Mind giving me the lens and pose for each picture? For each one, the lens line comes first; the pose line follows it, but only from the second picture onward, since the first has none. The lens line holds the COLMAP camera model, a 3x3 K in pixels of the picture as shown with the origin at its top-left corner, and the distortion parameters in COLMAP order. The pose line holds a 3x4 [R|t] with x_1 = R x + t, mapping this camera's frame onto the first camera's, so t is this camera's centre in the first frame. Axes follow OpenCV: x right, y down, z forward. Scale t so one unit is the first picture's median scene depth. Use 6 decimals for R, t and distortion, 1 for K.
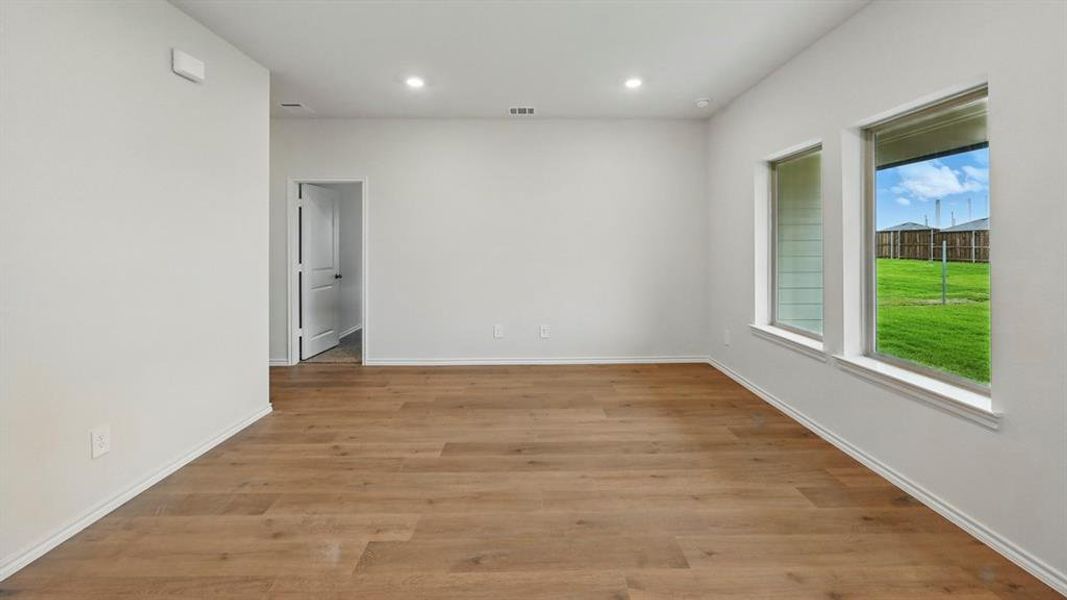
lens RADIAL K [[423.3, 0, 536.1], [0, 423.3, 242.8], [0, 0, 1]] dist [-0.000892, 0.000206]
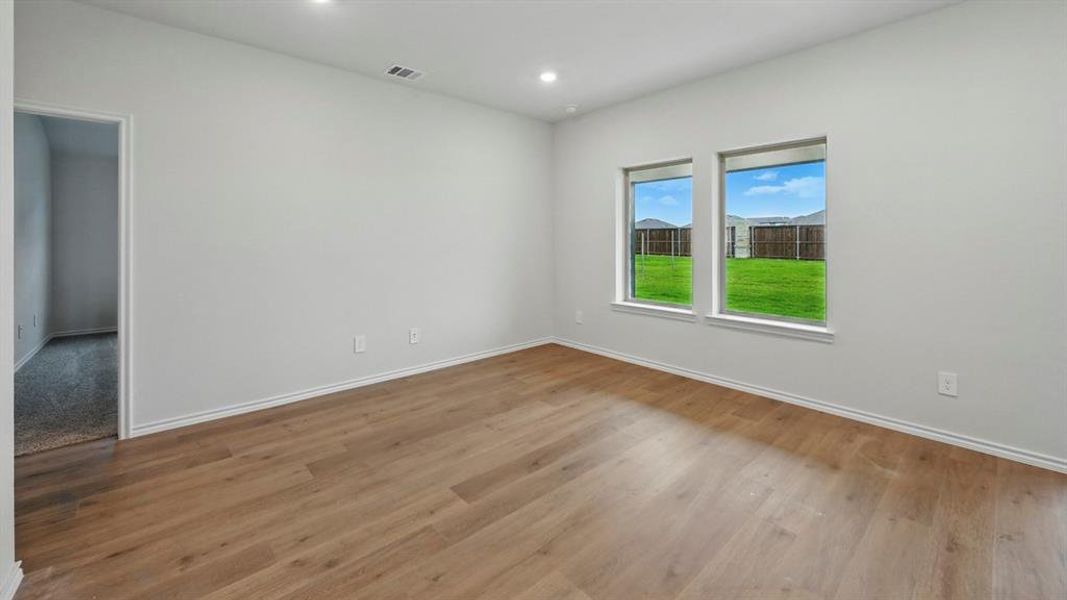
lens RADIAL K [[423.3, 0, 536.1], [0, 423.3, 242.8], [0, 0, 1]] dist [-0.000892, 0.000206]
pose [[0.754412, -0.001060, 0.656400, -0.446824], [-0.005411, 0.999955, 0.007834, 0.014675], [-0.656378, -0.009462, 0.754372, 0.238161]]
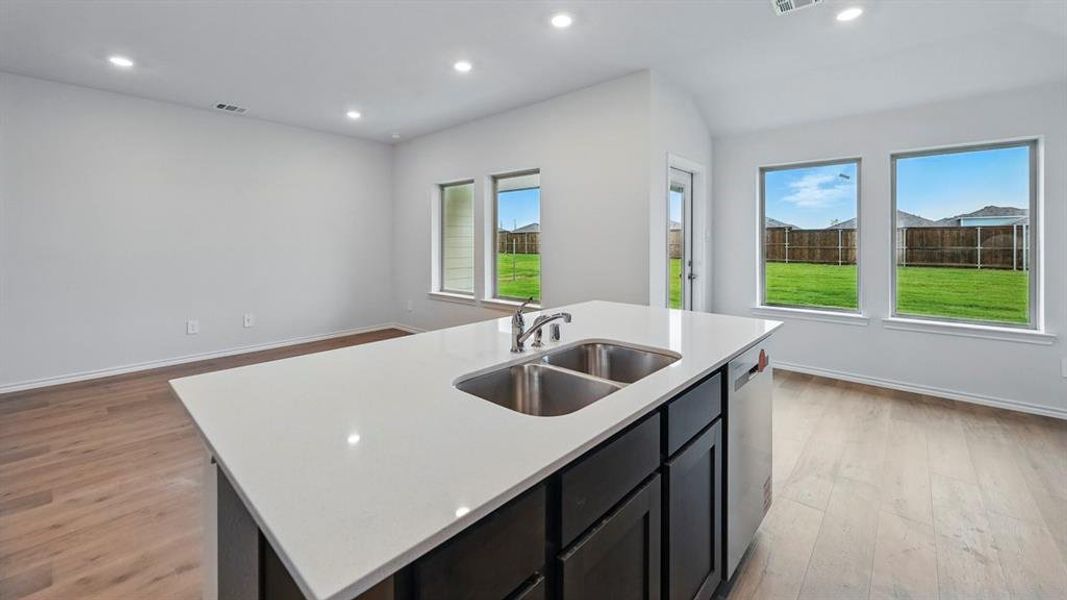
lens RADIAL K [[422.0, 0, 534.5], [0, 422.0, 241.9], [0, 0, 1]] dist [0.000142, -0.000011]
pose [[0.678667, 0.002966, 0.734440, -0.333814], [-0.006228, 0.999979, 0.001717, 0.009693], [-0.734420, -0.005739, 0.678672, -0.282505]]
